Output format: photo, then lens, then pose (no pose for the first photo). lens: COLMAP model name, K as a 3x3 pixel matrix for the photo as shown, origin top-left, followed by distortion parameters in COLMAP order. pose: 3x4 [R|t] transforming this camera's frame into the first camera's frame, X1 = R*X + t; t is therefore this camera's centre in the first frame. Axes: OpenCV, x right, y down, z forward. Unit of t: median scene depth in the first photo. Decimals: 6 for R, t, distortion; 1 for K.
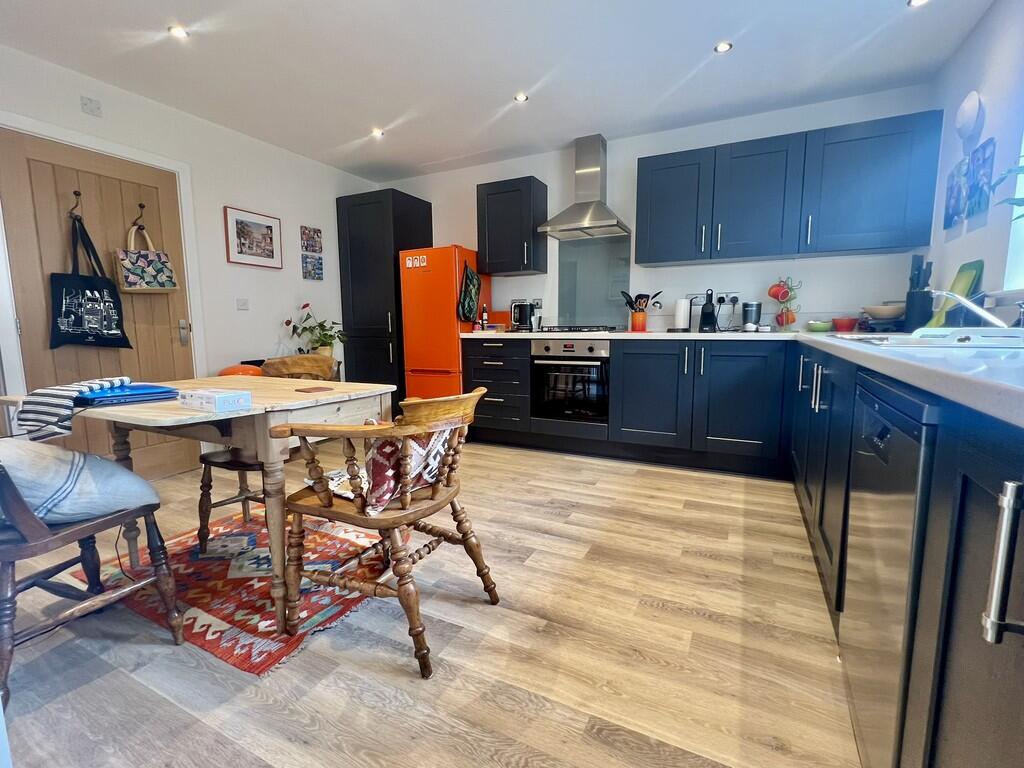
lens RADIAL K [[464.0, 0, 511.7], [0, 464.0, 385.6], [0, 0, 1]] dist [-0.001361, -0.000166]
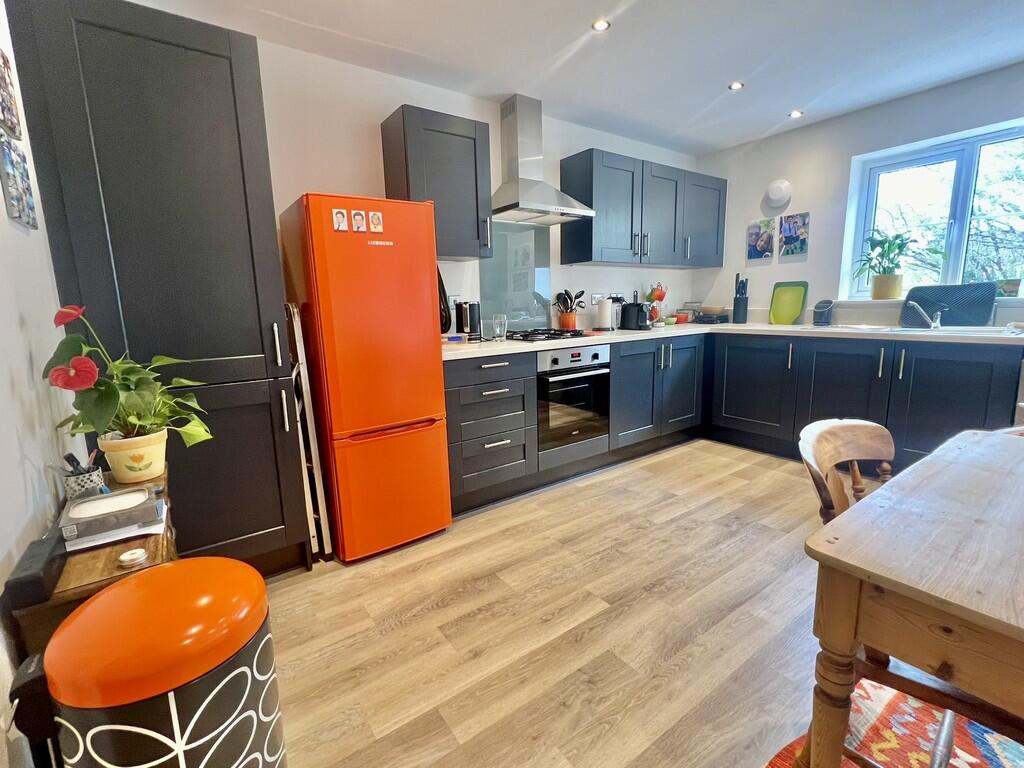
lens RADIAL K [[464.0, 0, 511.0], [0, 464.0, 380.0], [0, 0, 1]] dist [-0.001361, -0.000166]
pose [[0.459343, -0.151041, 0.875323, -0.713883], [0.135541, 0.985815, 0.098979, -0.148362], [-0.877857, 0.073177, 0.473300, 0.752268]]
